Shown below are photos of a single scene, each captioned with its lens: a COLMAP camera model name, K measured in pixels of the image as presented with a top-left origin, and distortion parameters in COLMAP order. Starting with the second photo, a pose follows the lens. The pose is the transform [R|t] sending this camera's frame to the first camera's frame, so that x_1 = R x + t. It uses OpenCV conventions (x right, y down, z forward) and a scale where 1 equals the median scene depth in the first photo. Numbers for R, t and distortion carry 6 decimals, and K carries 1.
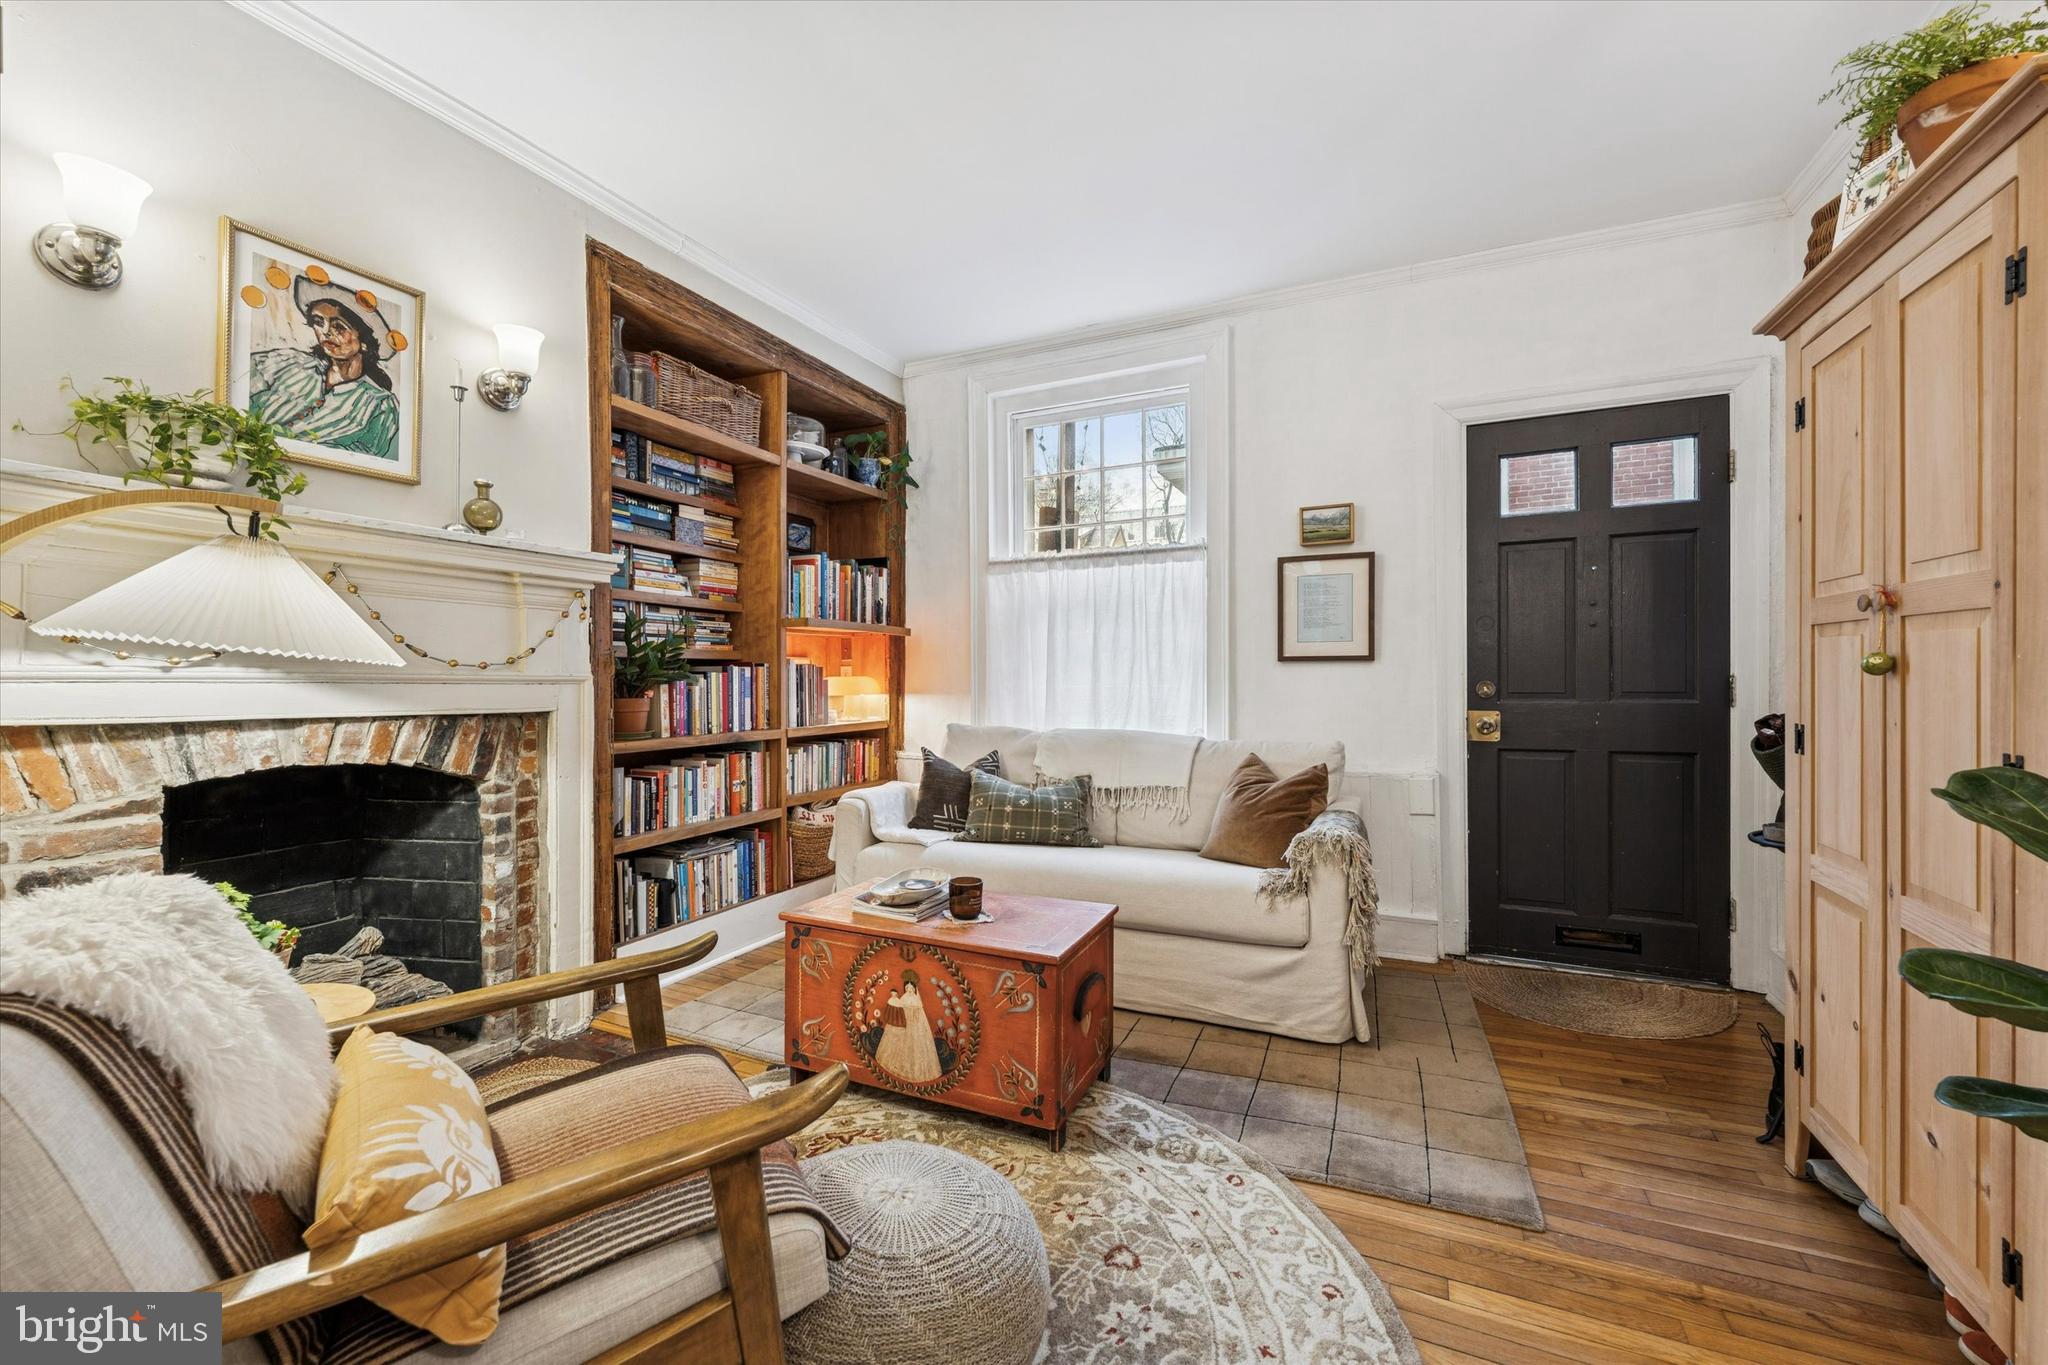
lens RADIAL K [[841.5, 0, 1042.2], [0, 841.5, 684.7], [0, 0, 1]] dist [-0.000314, -0.000620]
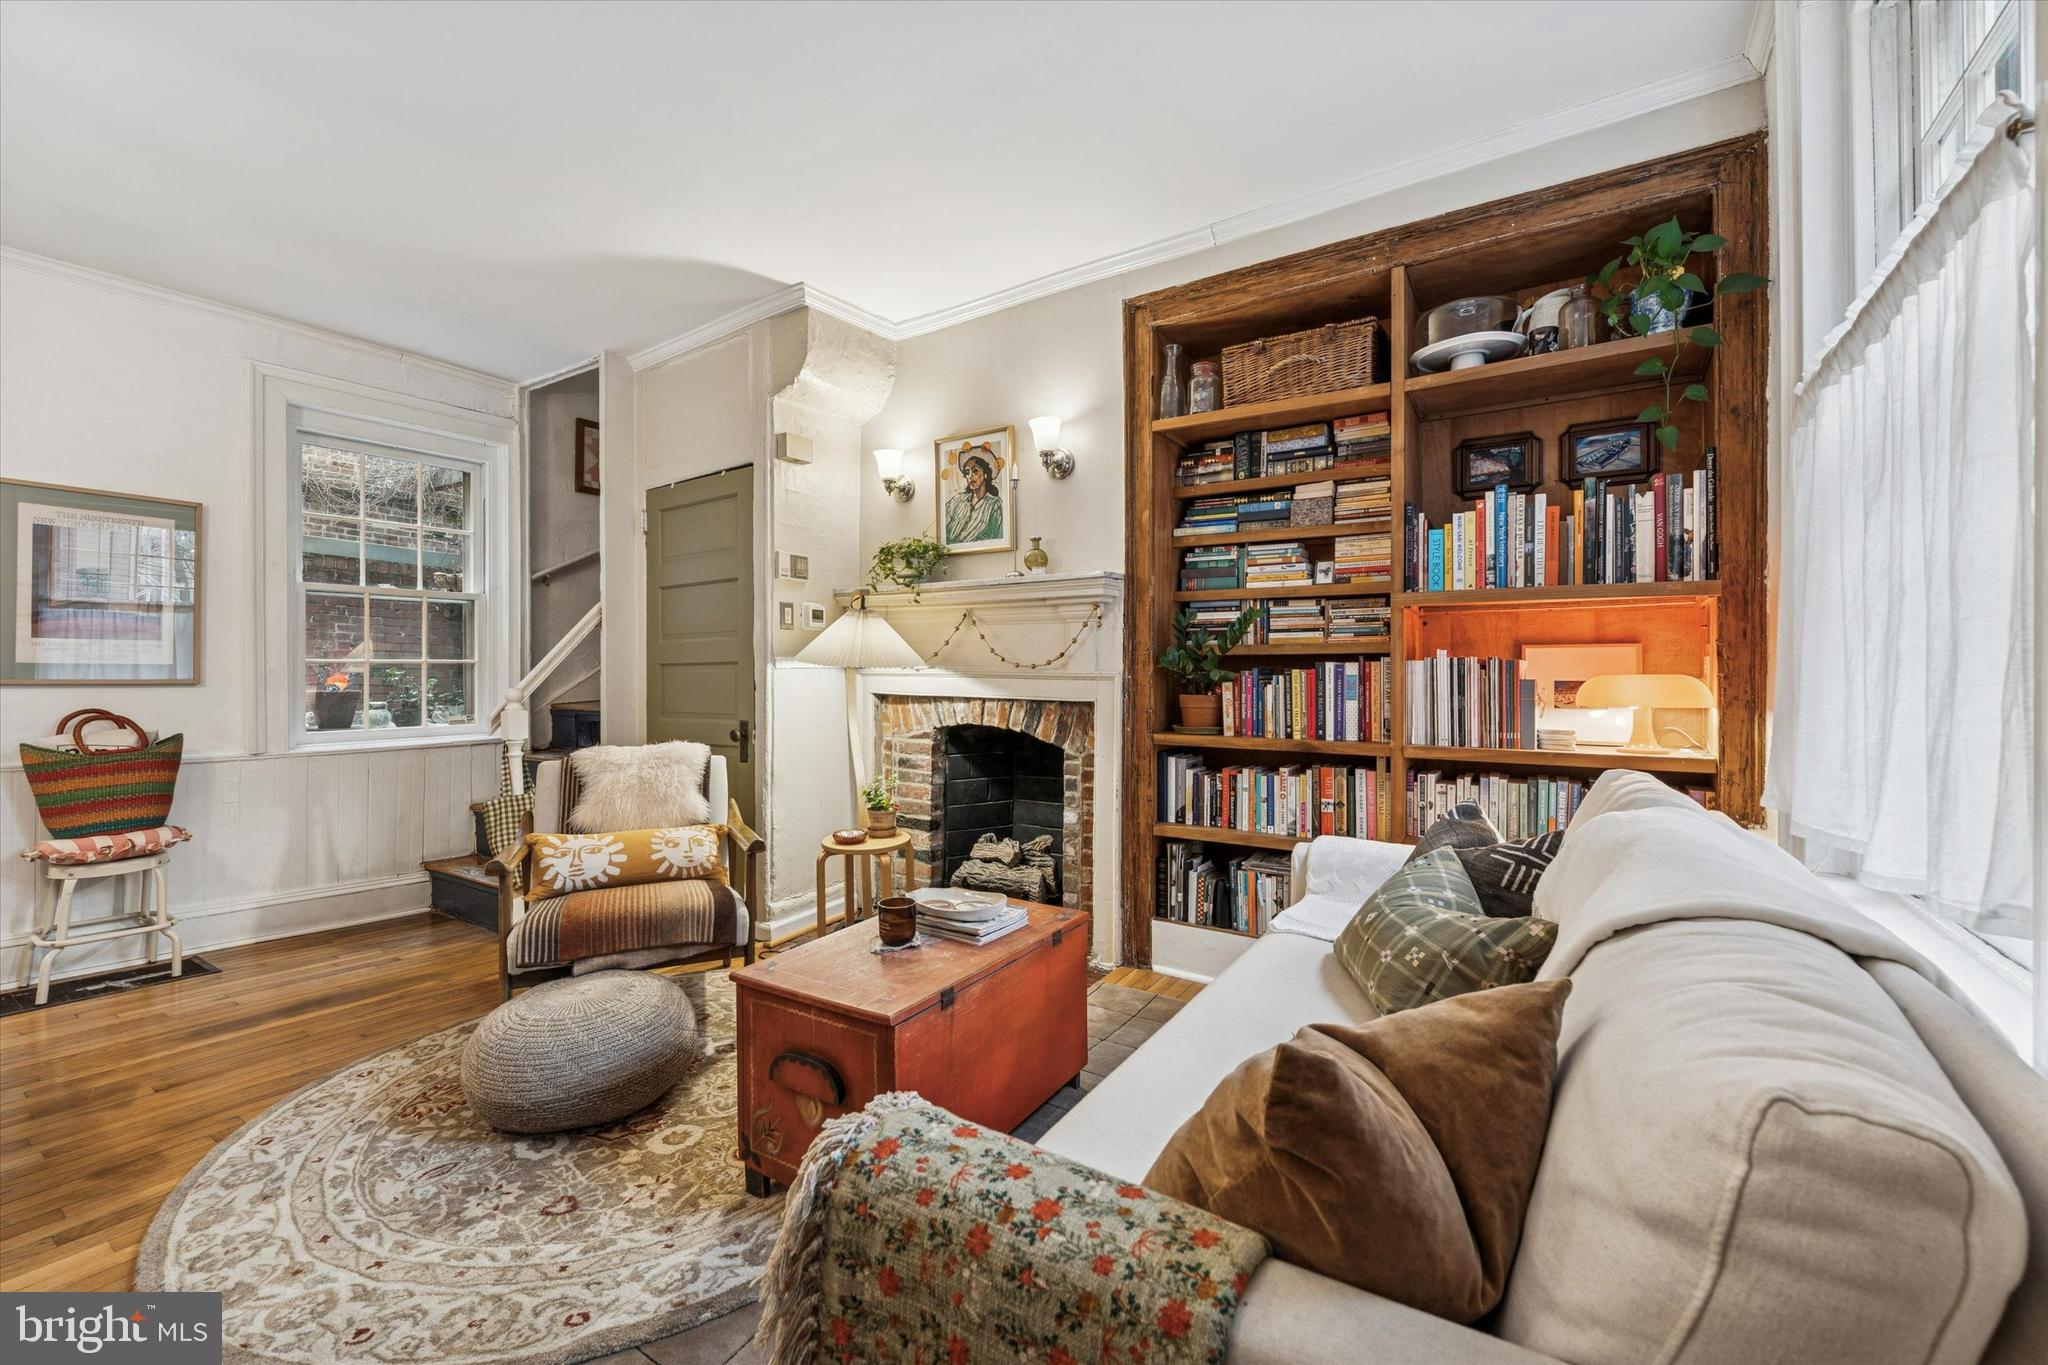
lens RADIAL K [[841.5, 0, 1017.0], [0, 841.5, 667.0], [0, 0, 1]] dist [-0.000314, -0.000620]
pose [[-0.173218, -0.003107, -0.984879, 0.604661], [-0.008115, 0.999966, -0.001728, -0.015485], [0.984850, 0.007693, -0.173237, 0.993699]]
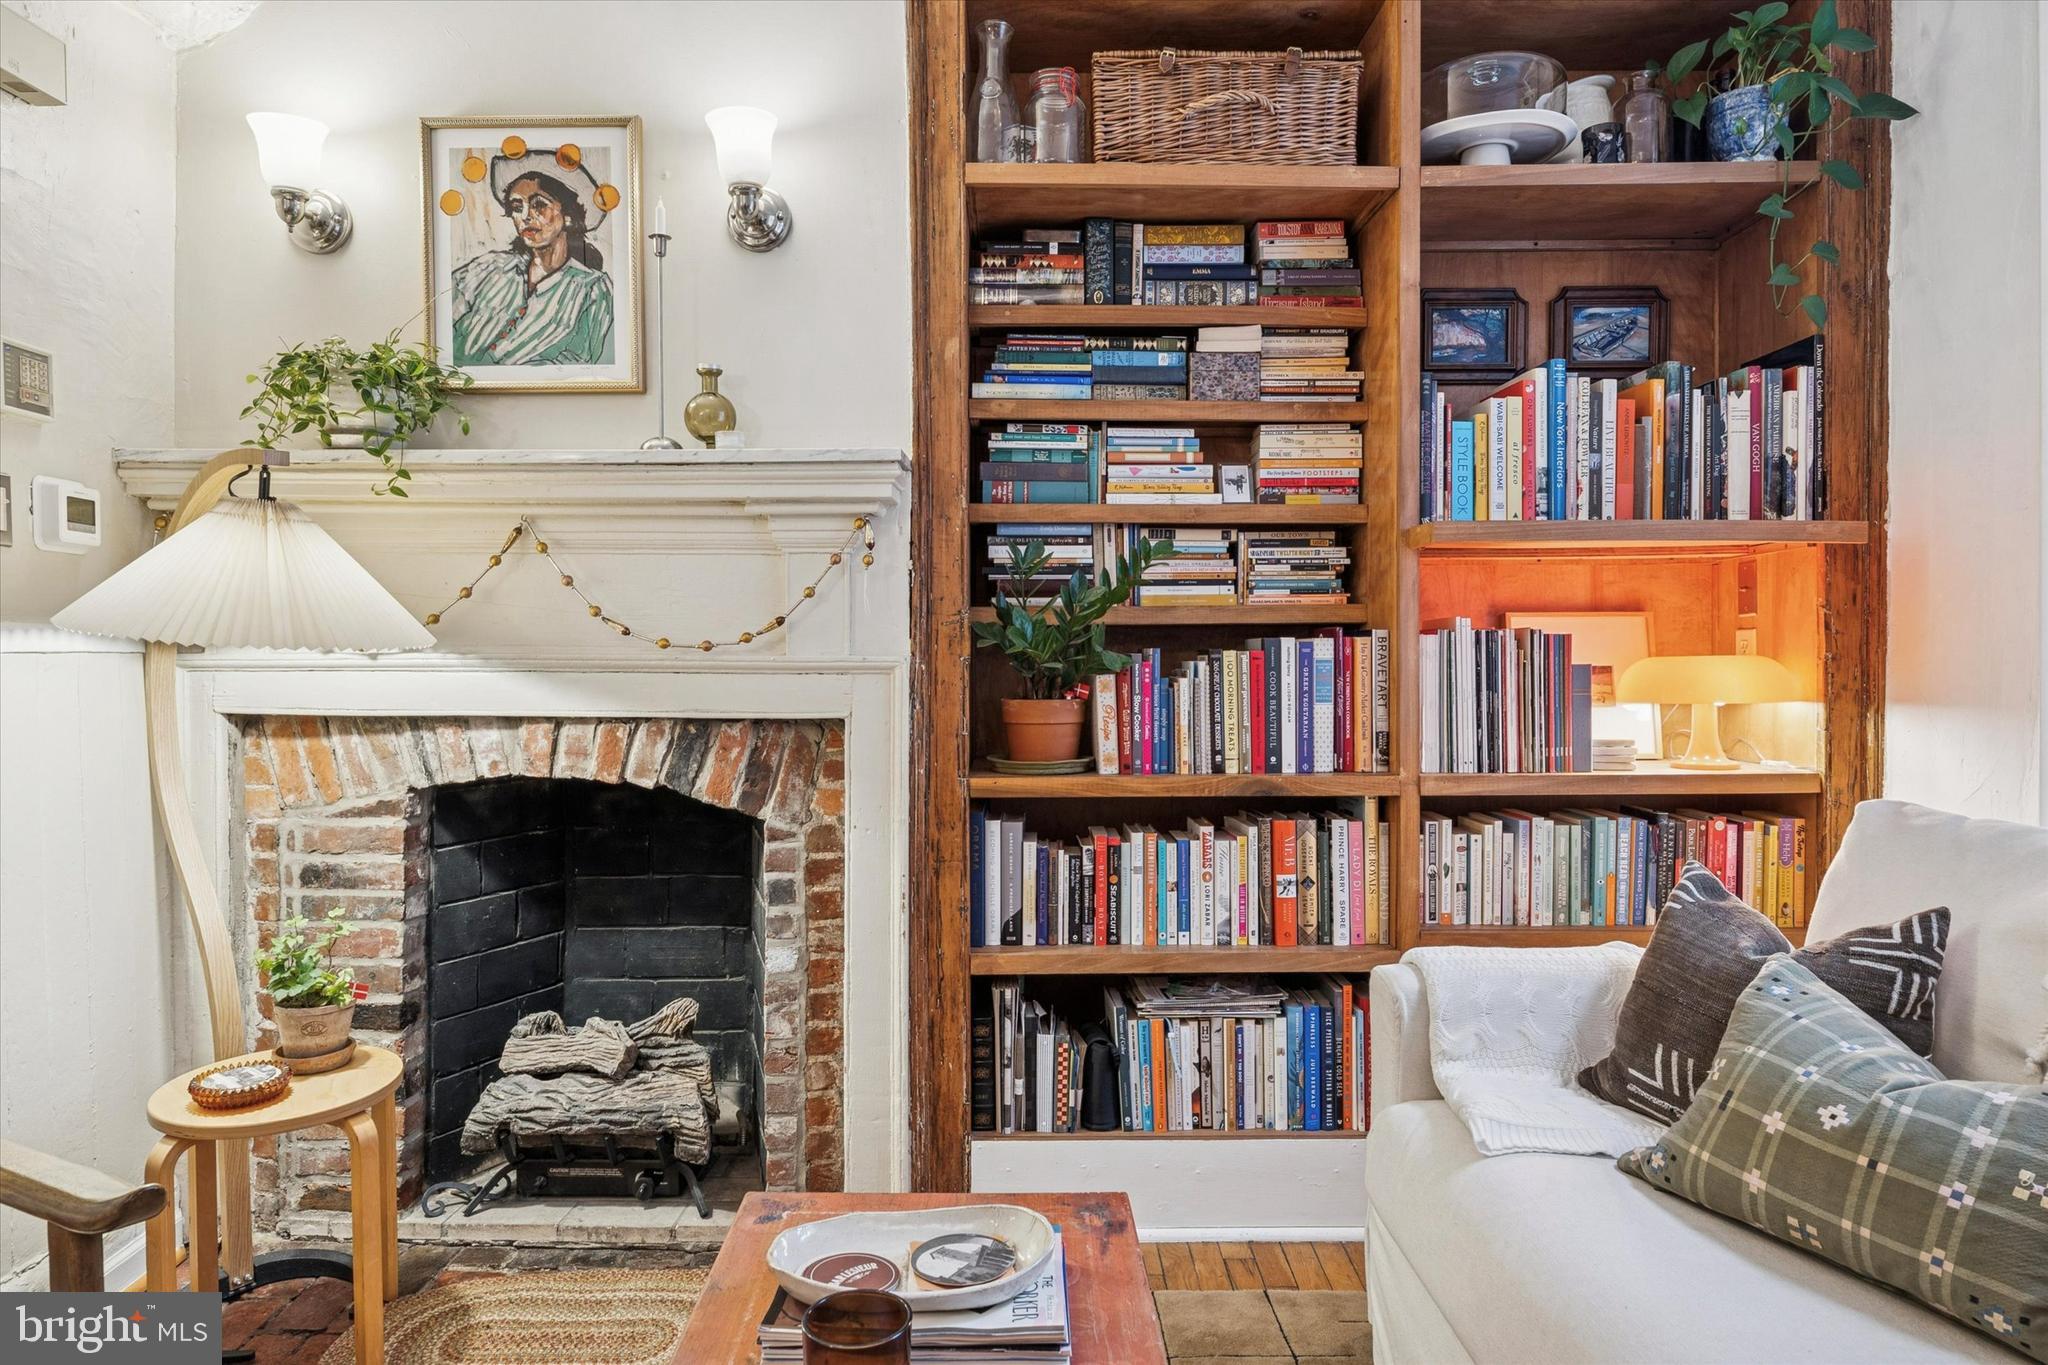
lens RADIAL K [[1279.7, 0, 1015.5], [0, 1279.7, 664.2], [0, 0, 1]] dist [0.000421, -0.001309]
pose [[0.401301, 0.005371, -0.915931, 0.288269], [-0.002811, 0.999985, 0.004632, -0.011196], [0.915942, 0.000716, 0.401310, 0.667340]]
